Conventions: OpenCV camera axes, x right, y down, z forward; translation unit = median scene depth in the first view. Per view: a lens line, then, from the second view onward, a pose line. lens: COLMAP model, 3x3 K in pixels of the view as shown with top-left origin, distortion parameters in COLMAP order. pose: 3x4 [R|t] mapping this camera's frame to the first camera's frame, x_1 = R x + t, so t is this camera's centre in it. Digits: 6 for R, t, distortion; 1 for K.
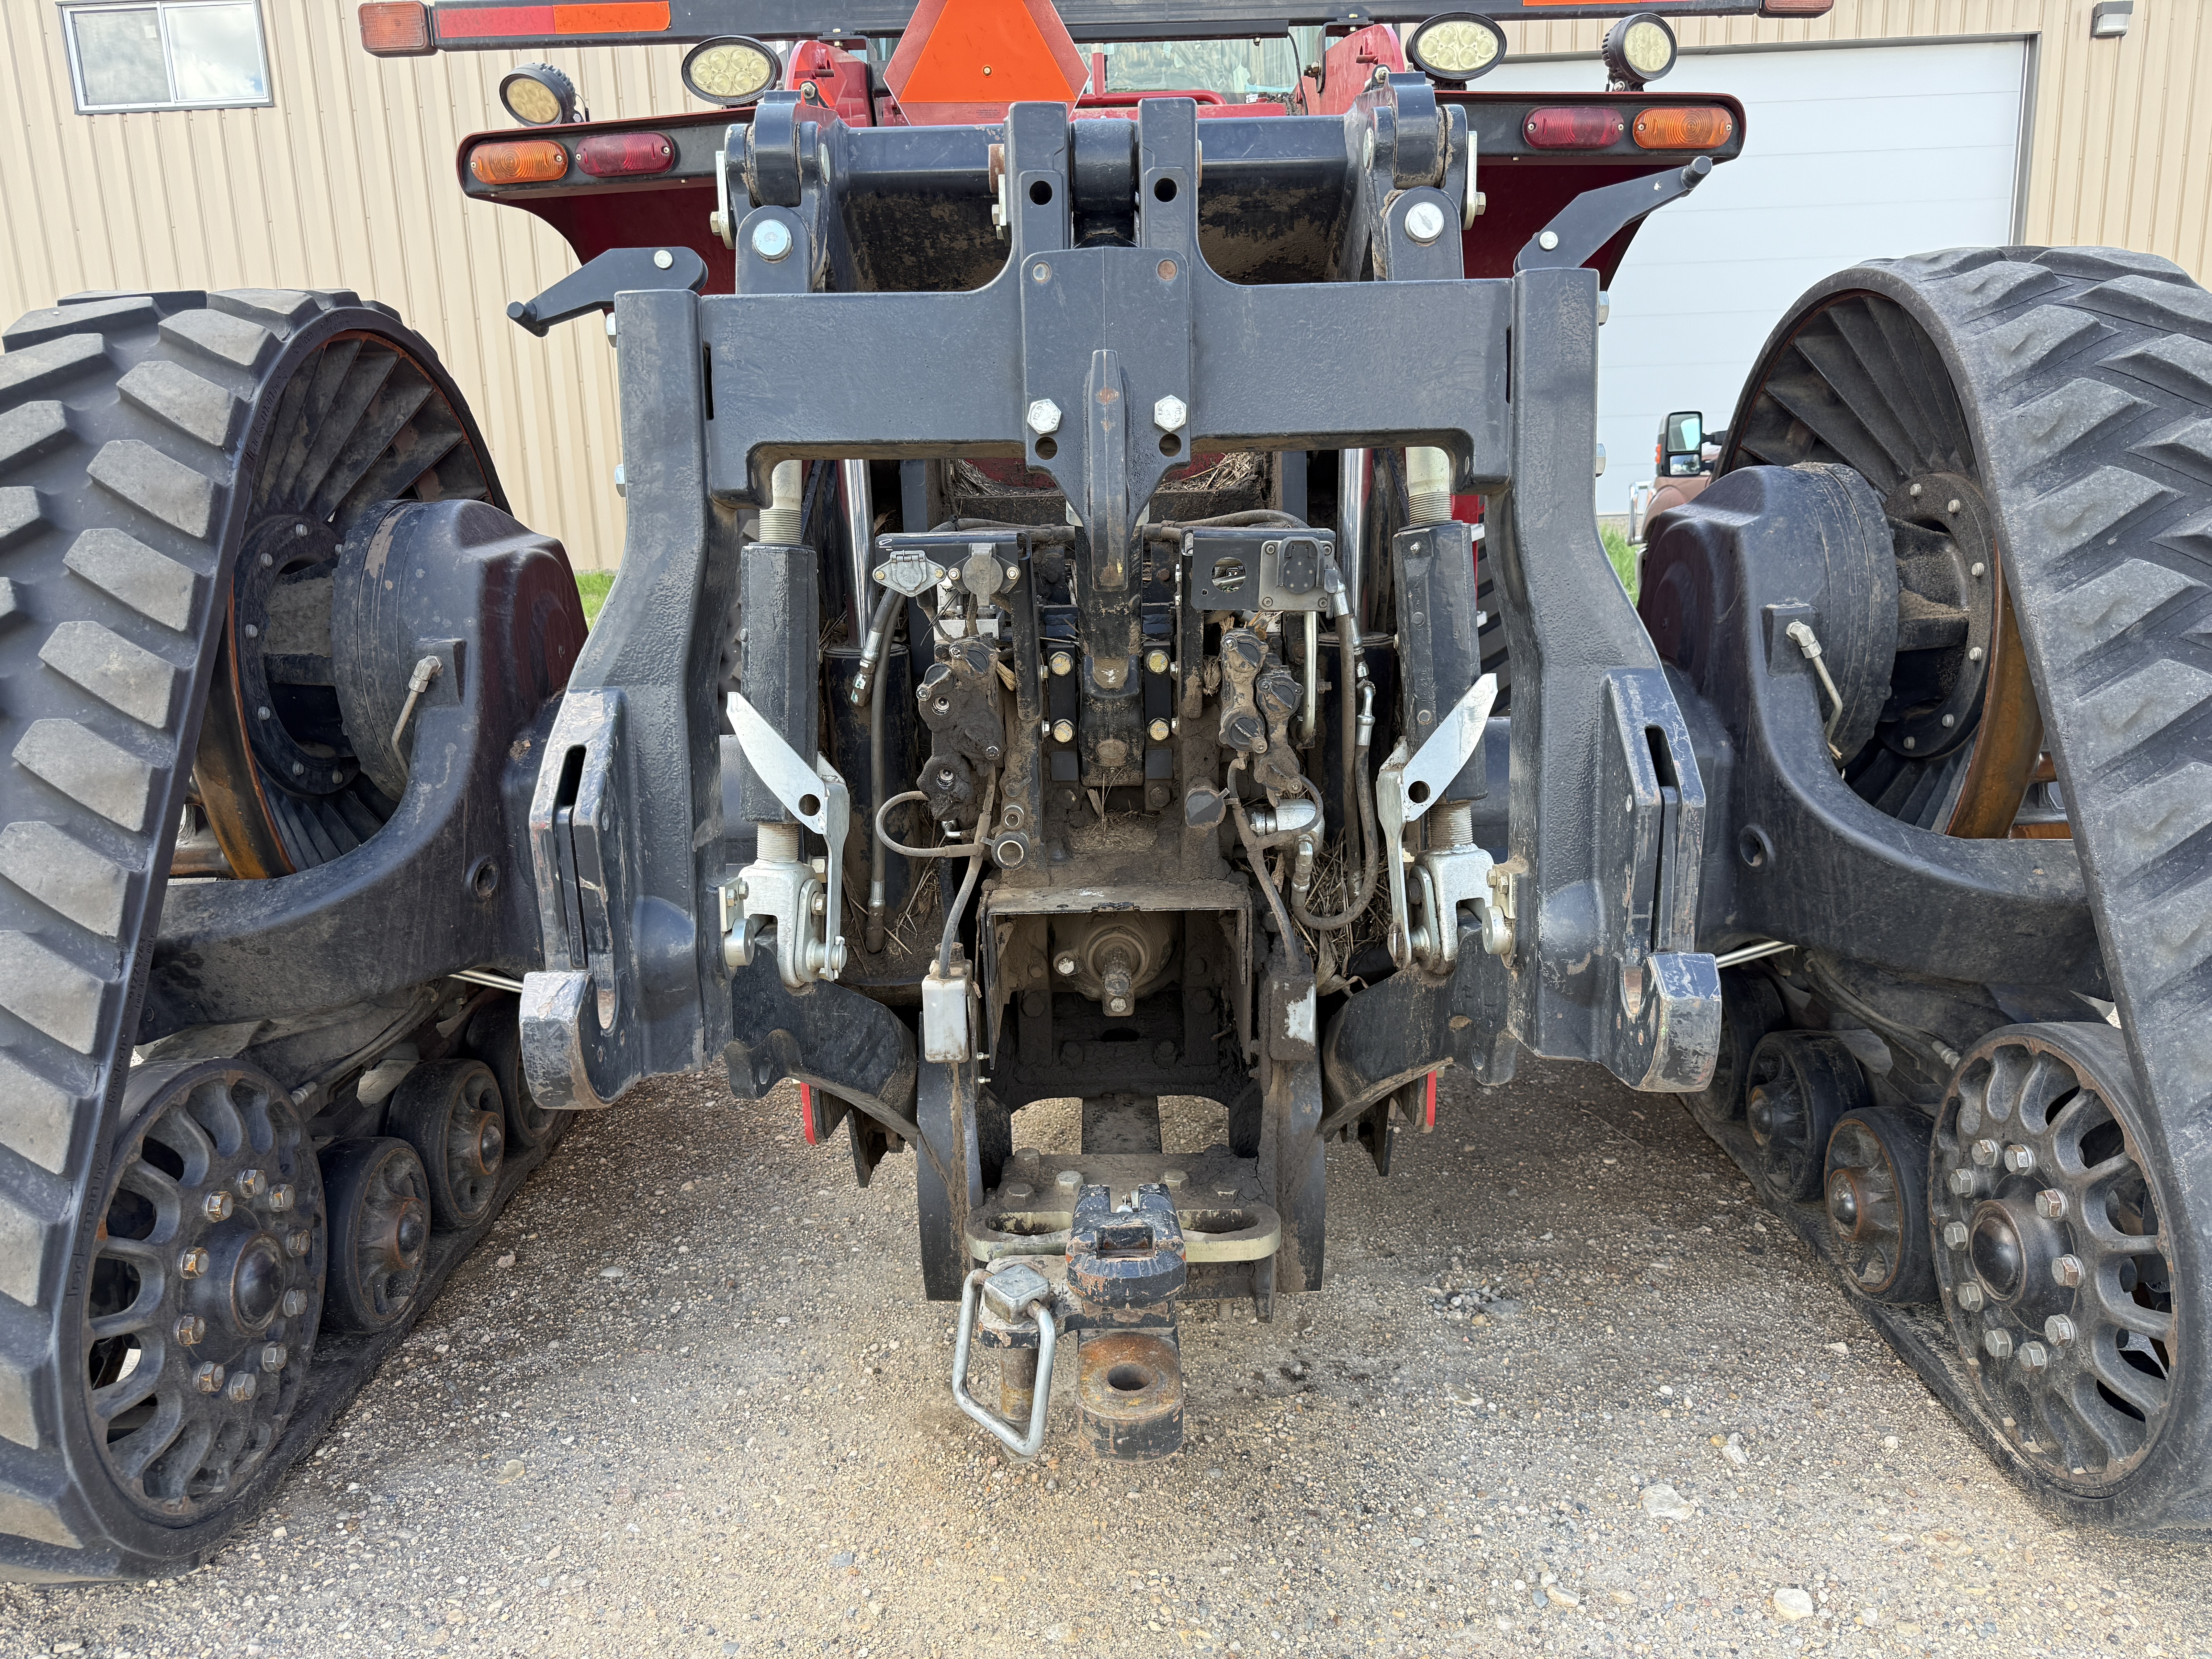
lens RADIAL K [[1551.8, 0, 1116.0], [0, 1551.8, 810.2], [0, 0, 1]] dist [0.059656, -0.073663]
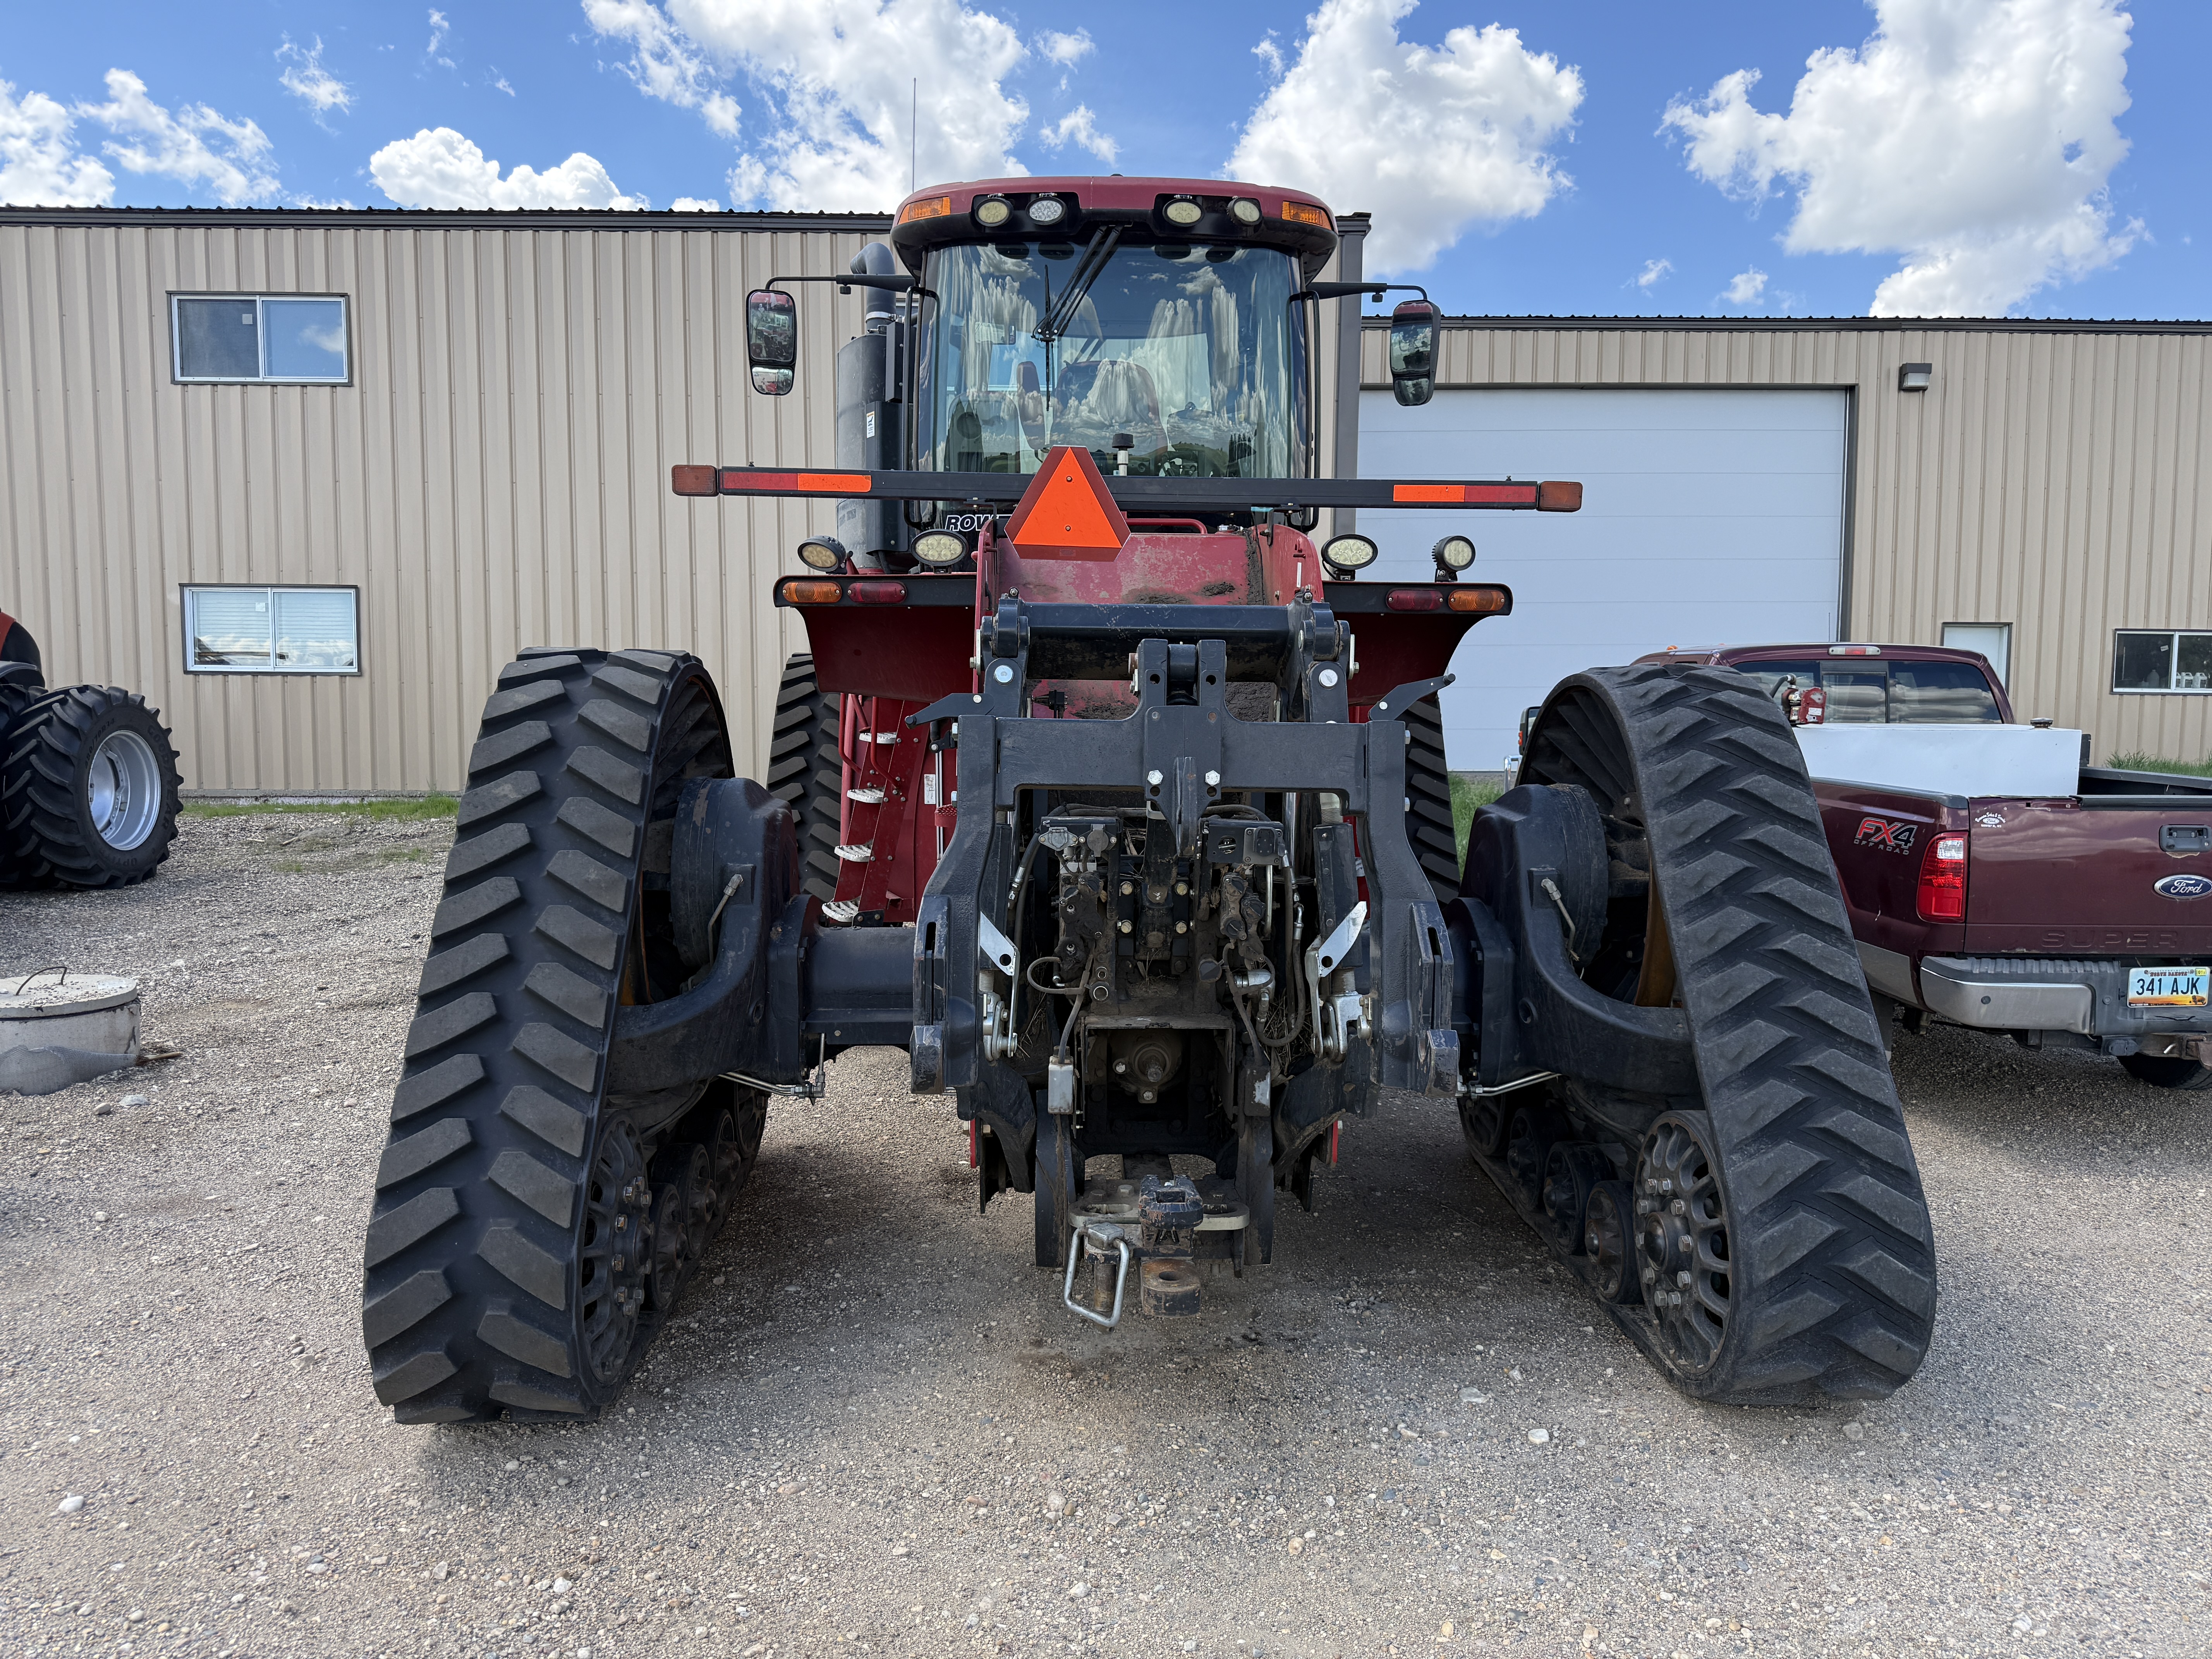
lens RADIAL K [[1539.5, 0, 1099.2], [0, 1539.5, 794.0], [0, 0, 1]] dist [0.107465, -0.136912]
pose [[0.998863, 0.031688, 0.035610, -0.135595], [-0.025823, 0.987650, -0.154533, 0.072552], [-0.040067, 0.153437, 0.987346, -0.764999]]
